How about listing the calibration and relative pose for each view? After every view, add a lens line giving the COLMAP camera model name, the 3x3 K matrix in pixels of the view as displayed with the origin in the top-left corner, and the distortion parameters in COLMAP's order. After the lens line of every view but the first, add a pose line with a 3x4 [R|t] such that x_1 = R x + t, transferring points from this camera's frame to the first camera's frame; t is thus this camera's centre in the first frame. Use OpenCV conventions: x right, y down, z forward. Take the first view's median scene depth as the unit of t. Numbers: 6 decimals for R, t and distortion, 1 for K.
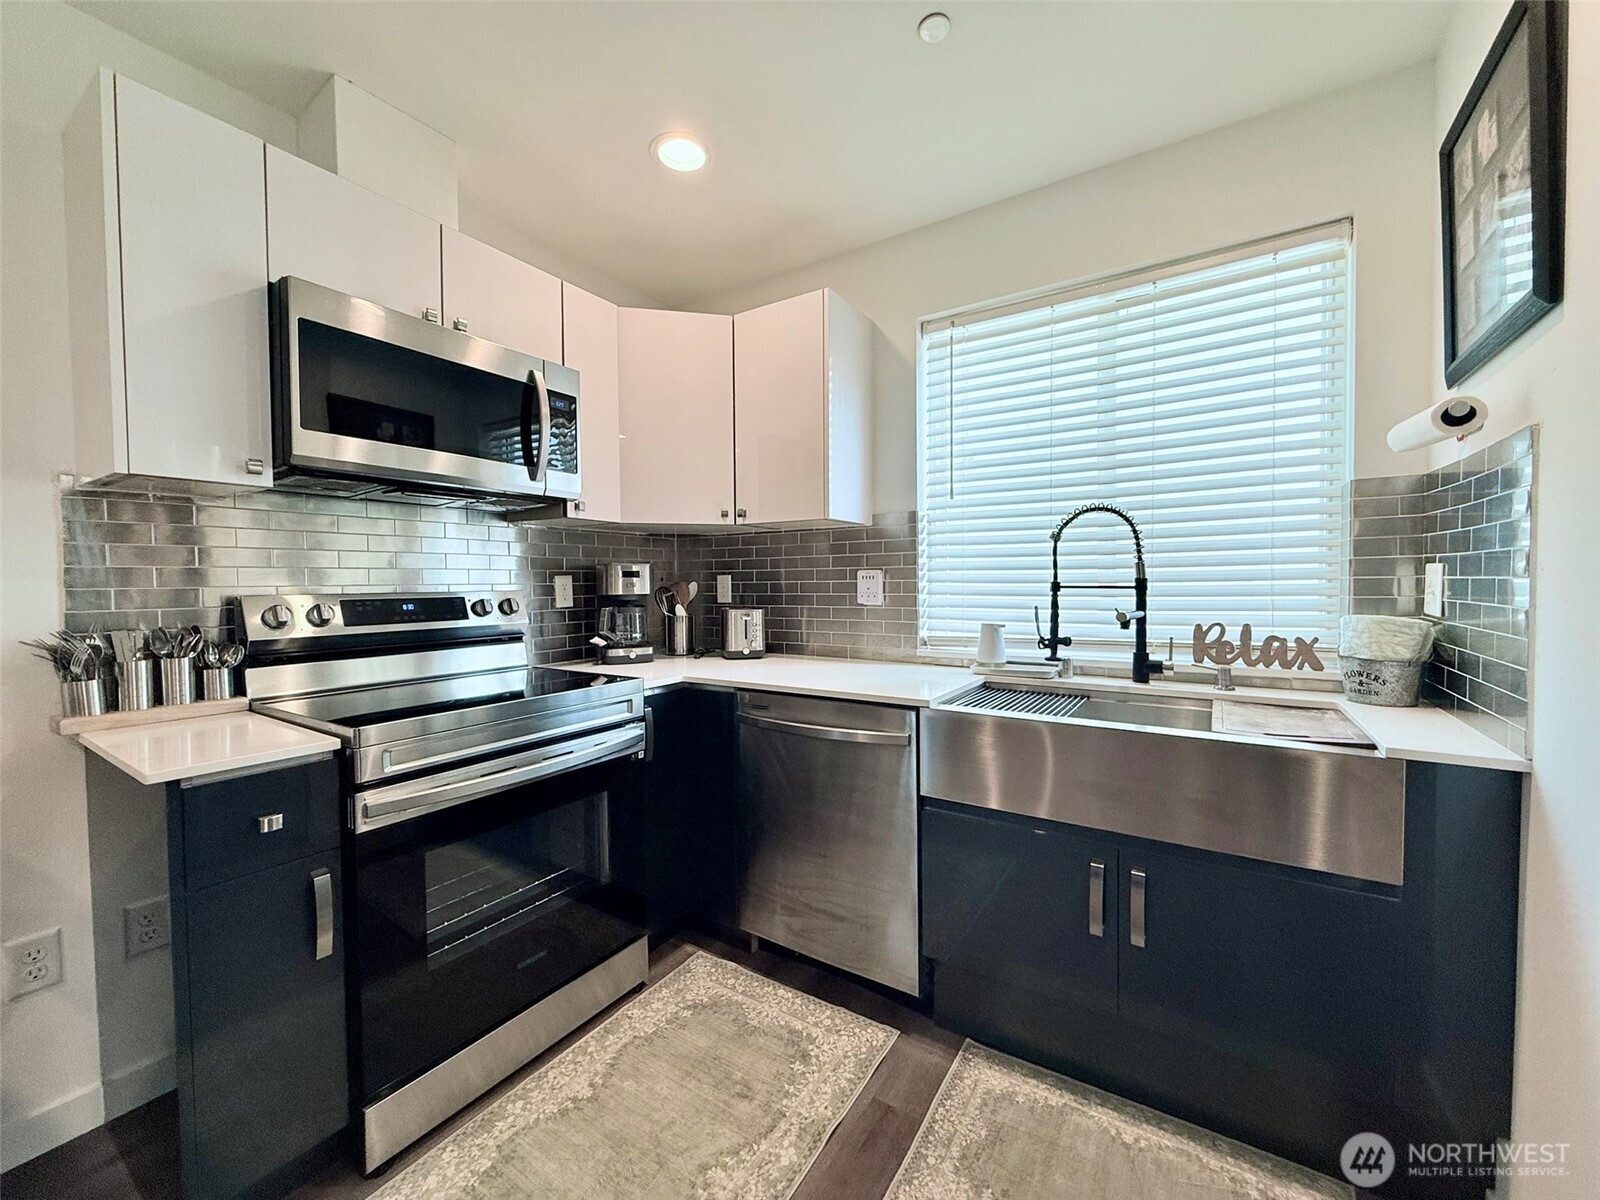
lens RADIAL K [[640.1, 0, 800.0], [0, 640.1, 600.0], [0, 0, 1]] dist [0.000650, -0.000082]
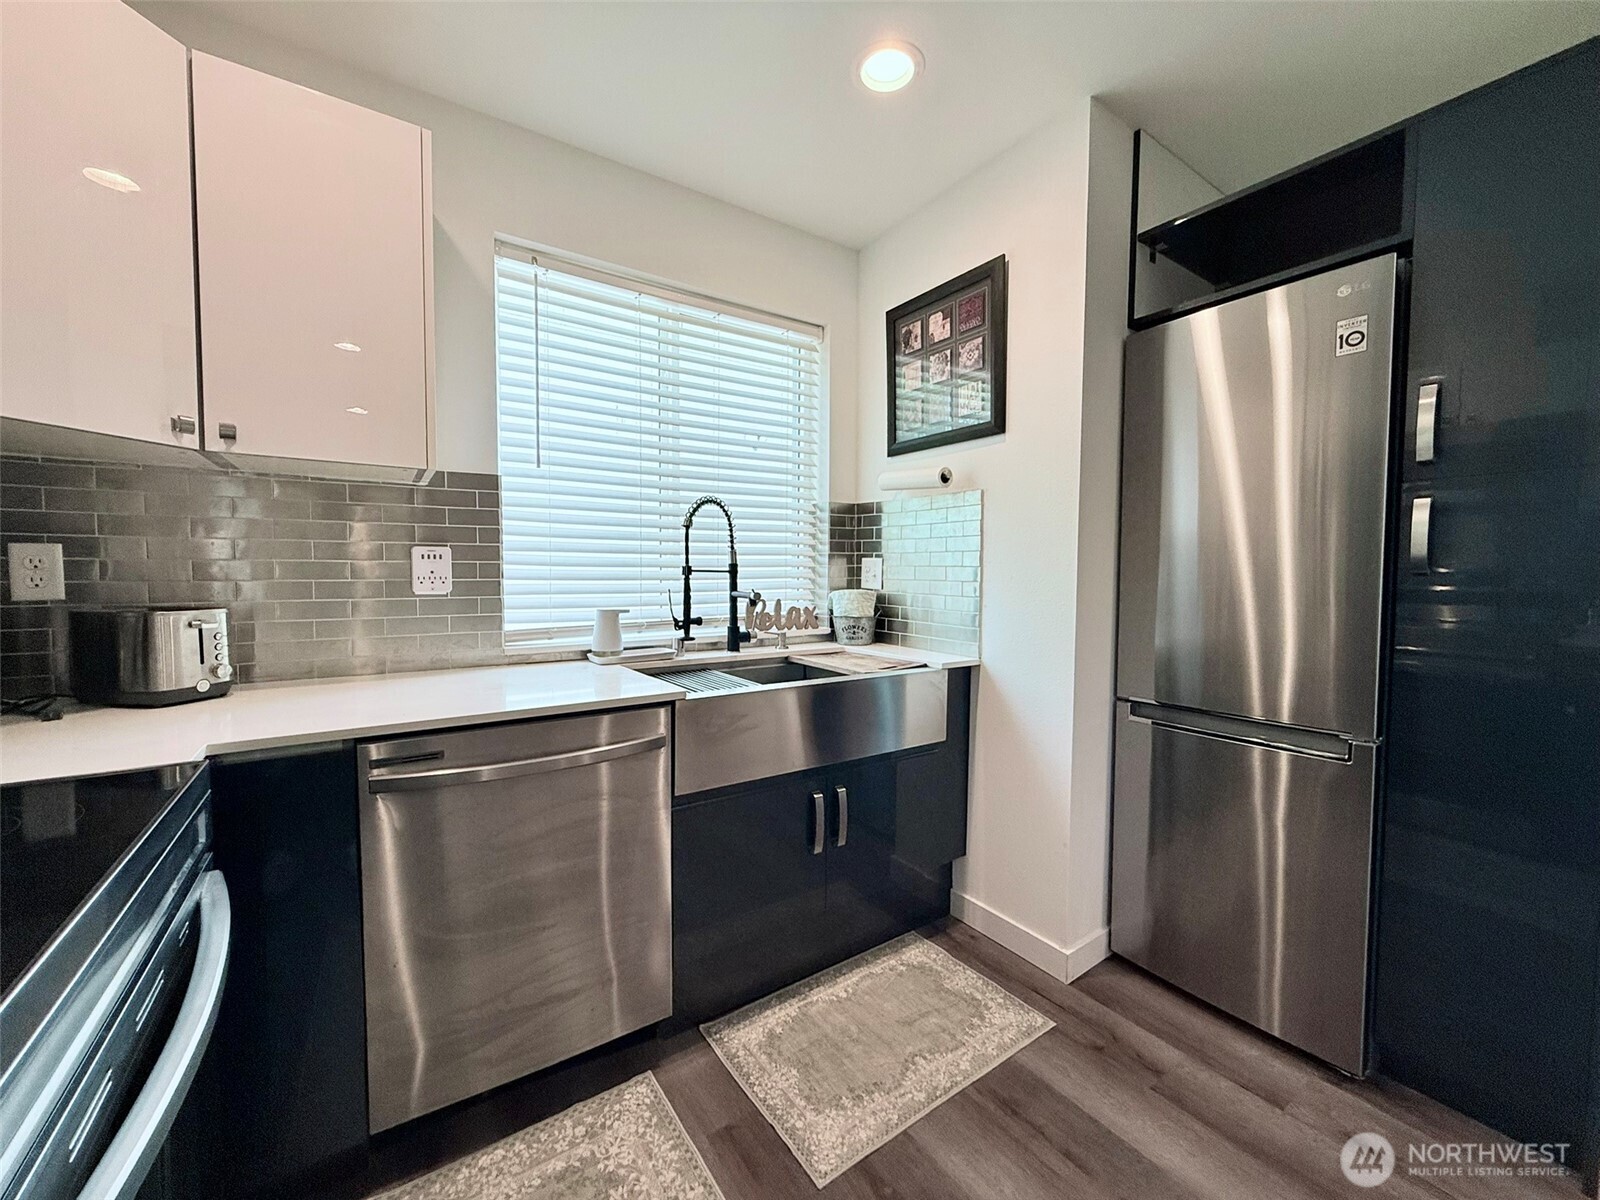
lens RADIAL K [[641.1, 0, 798.4], [0, 641.1, 596.1], [0, 0, 1]] dist [0.011679, -0.000318]
pose [[0.390973, -0.032858, 0.919815, -0.519136], [0.014747, 0.999458, 0.029435, -0.007588], [-0.920284, 0.002056, 0.391246, 0.419871]]
